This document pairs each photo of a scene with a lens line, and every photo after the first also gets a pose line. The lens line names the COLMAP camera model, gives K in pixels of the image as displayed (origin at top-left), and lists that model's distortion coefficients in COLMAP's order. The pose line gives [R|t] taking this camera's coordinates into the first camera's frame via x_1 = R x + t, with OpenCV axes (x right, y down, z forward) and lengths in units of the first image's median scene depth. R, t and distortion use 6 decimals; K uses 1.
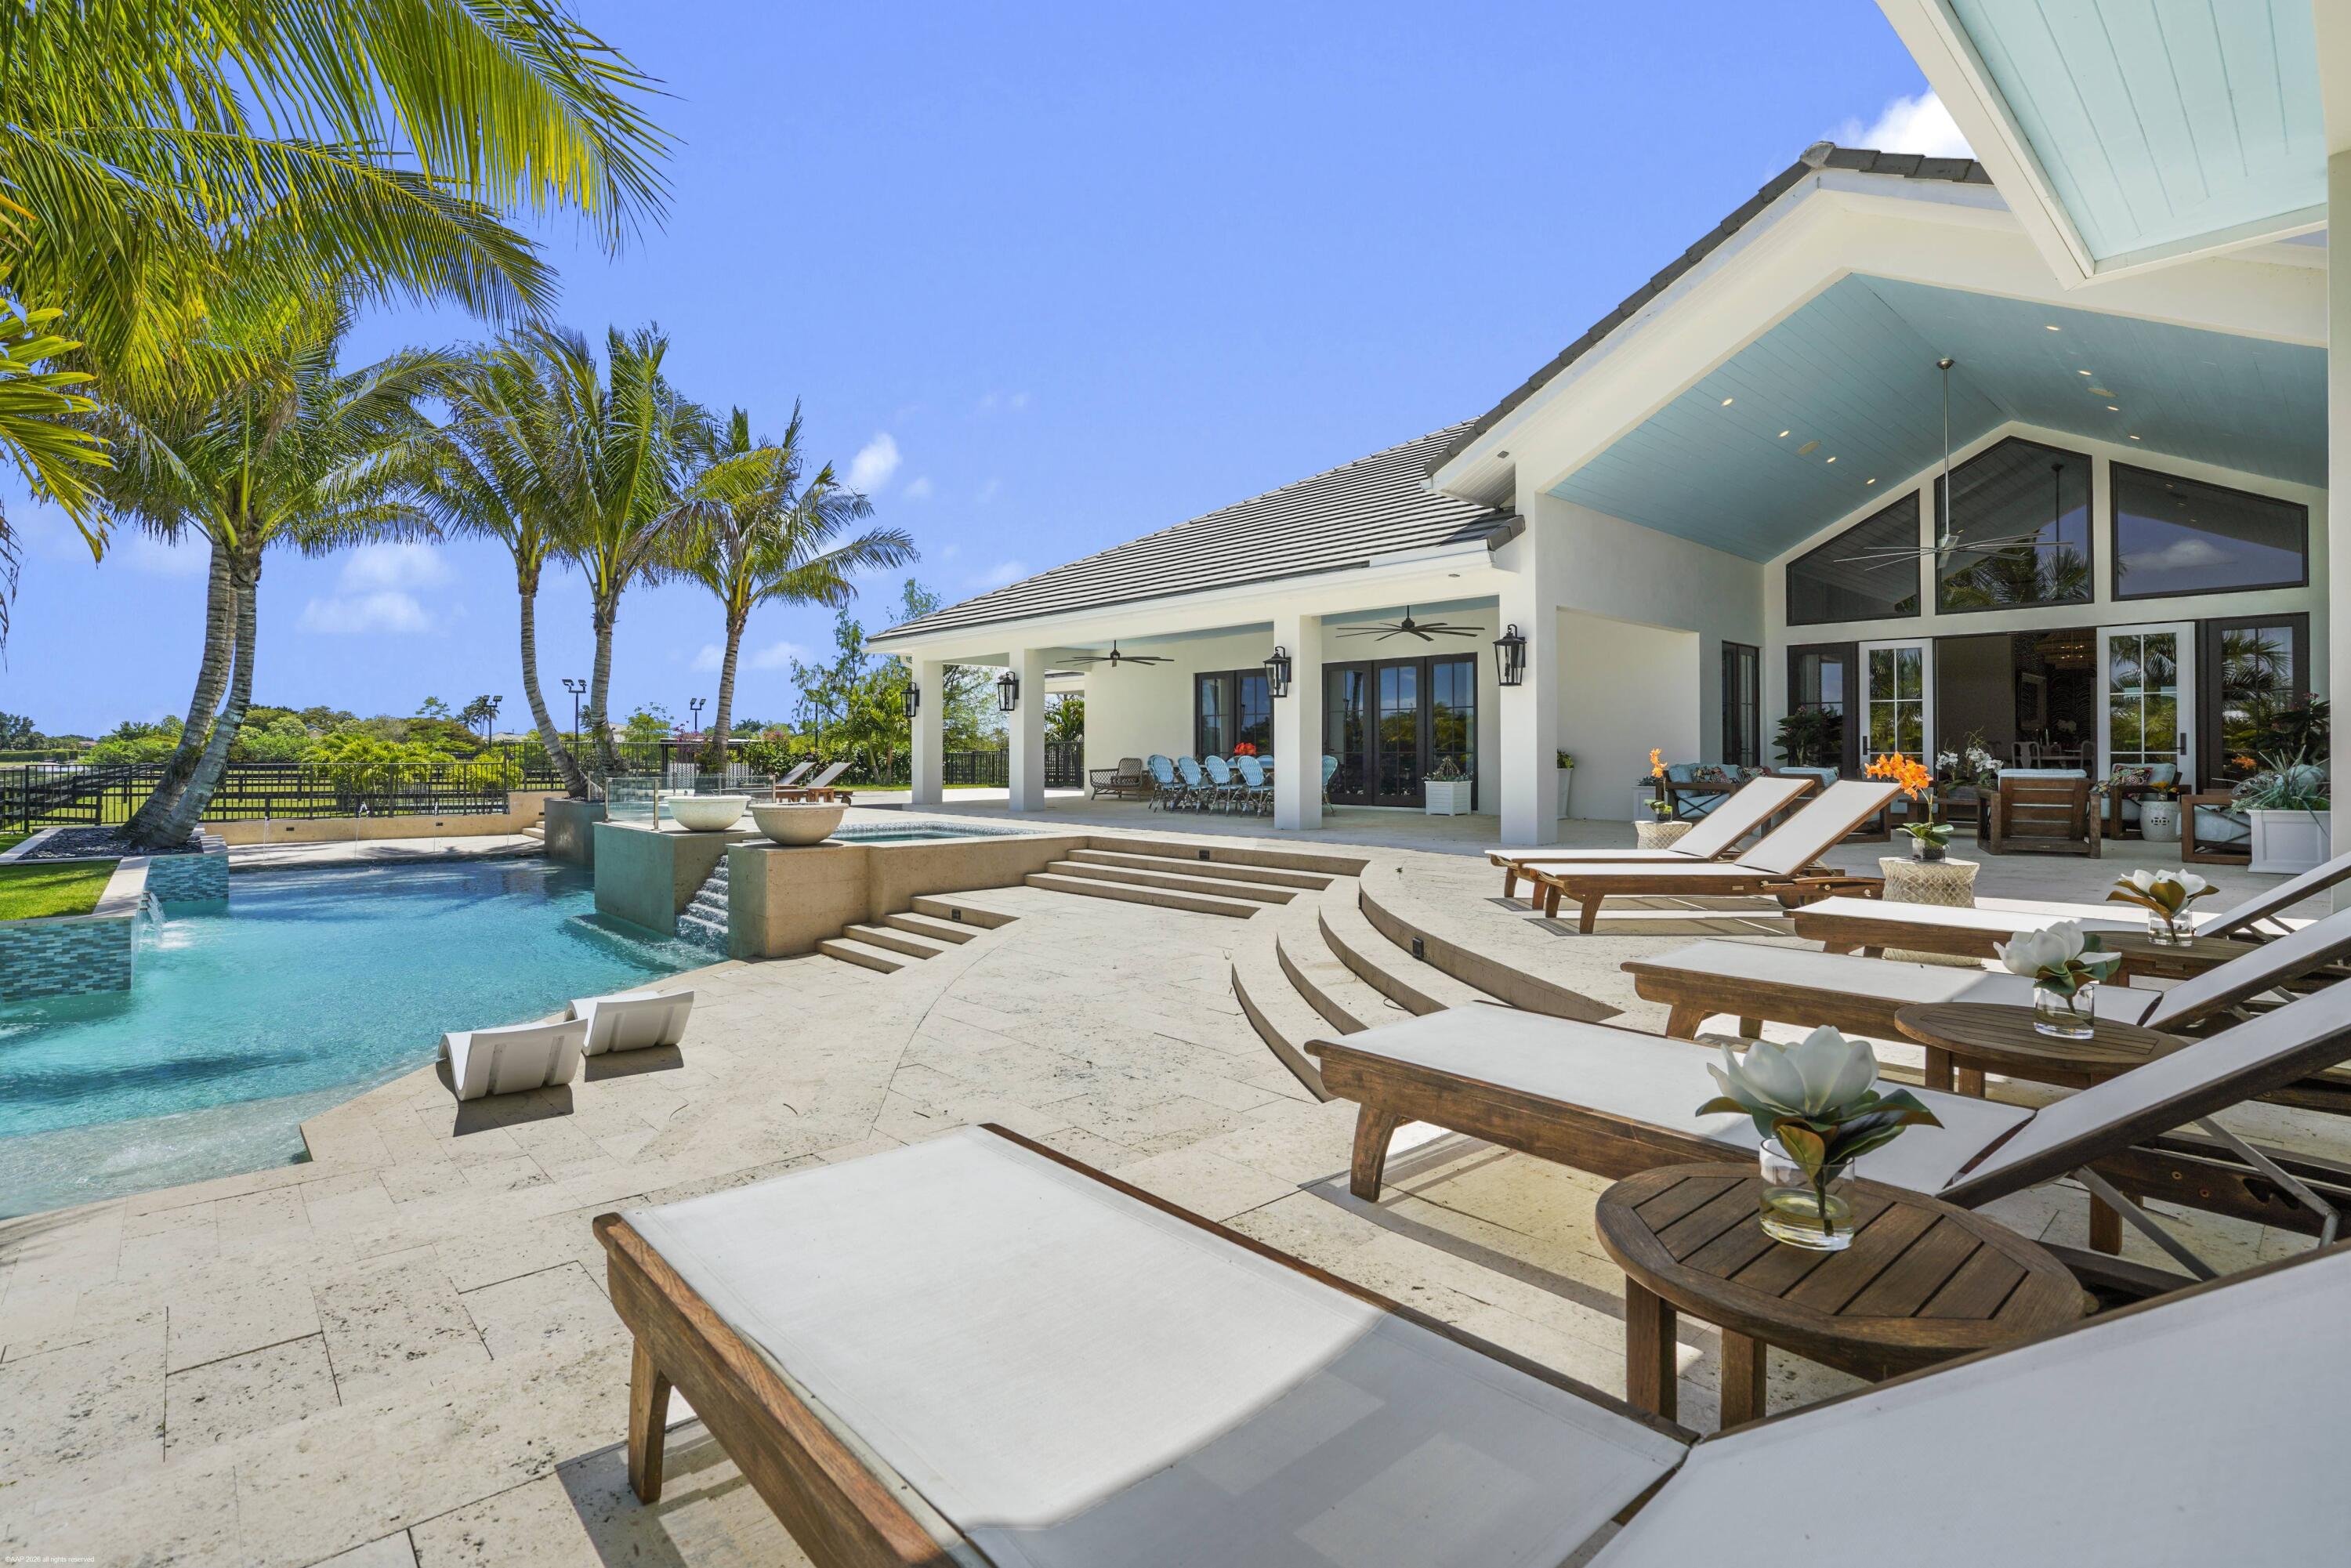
lens RADIAL K [[1136.6, 0, 1192.2], [0, 1136.6, 759.4], [0, 0, 1]] dist [-0.021713, 0.001447]
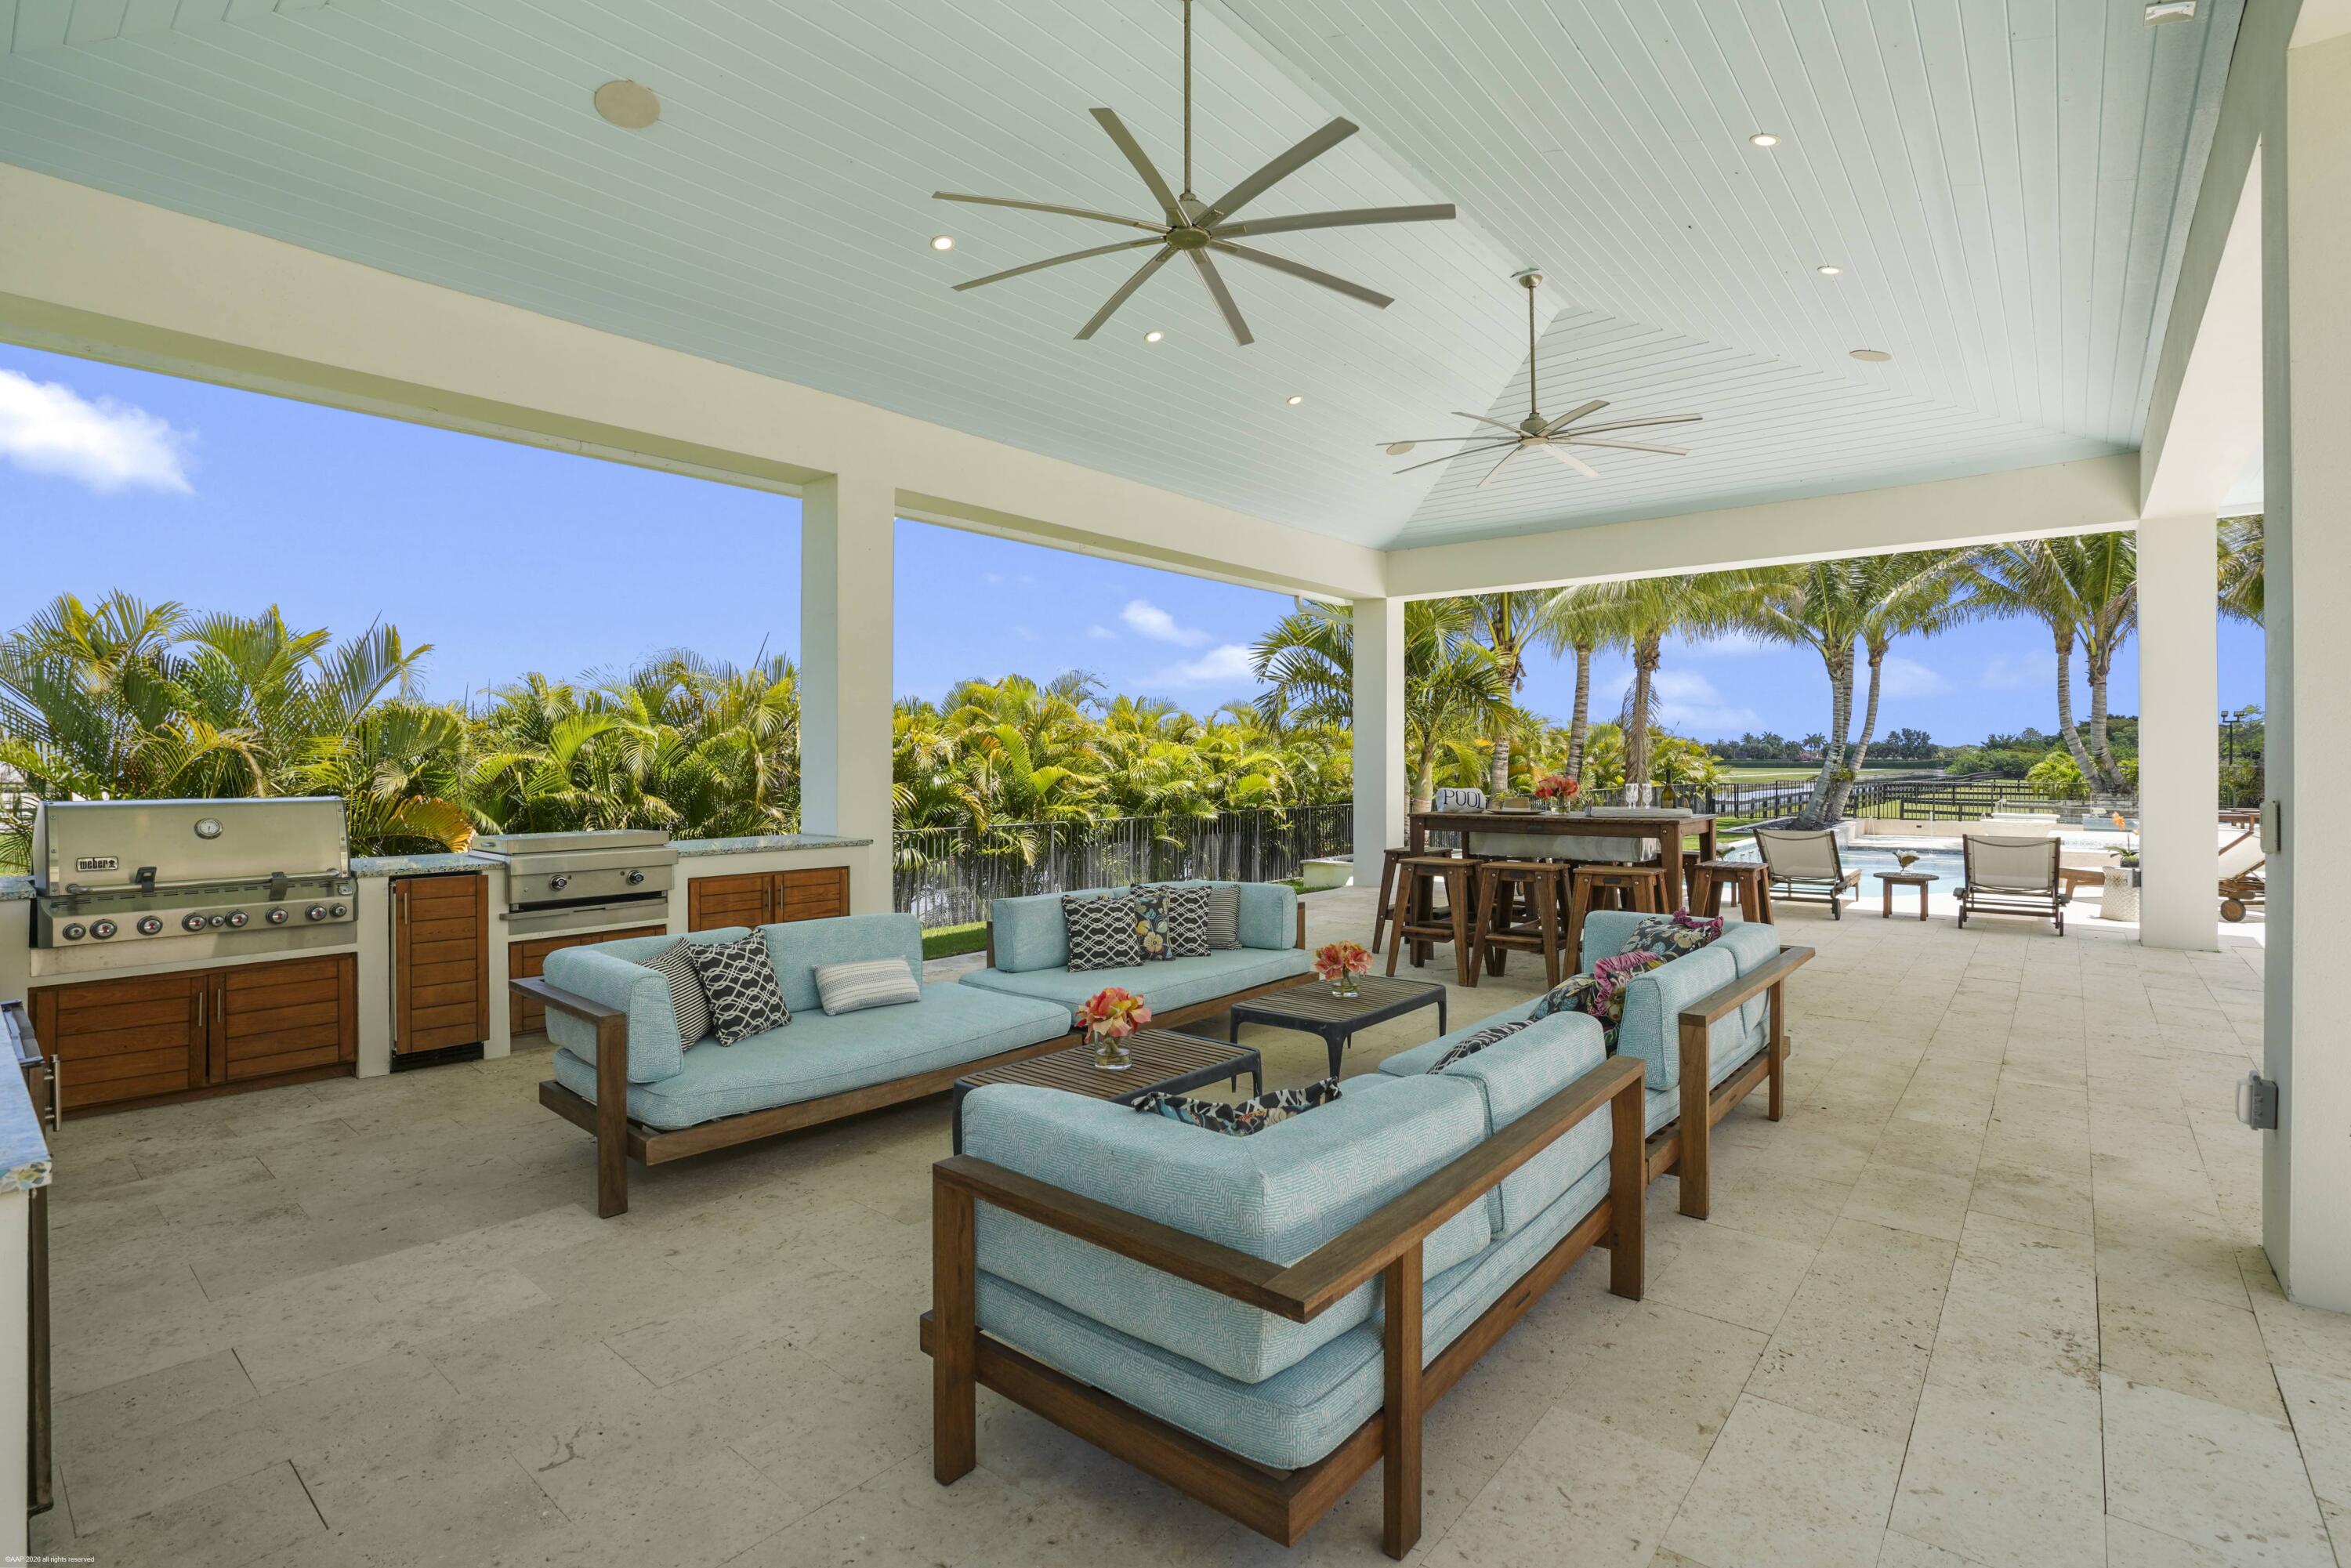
lens RADIAL K [[1136.6, 0, 1173.6], [0, 1136.6, 762.5], [0, 0, 1]] dist [-0.021713, 0.001447]
pose [[0.159531, 0.002131, -0.987191, 0.538914], [-0.004853, 0.999987, 0.001375, -0.020152], [0.987181, 0.004571, 0.159540, -0.212656]]
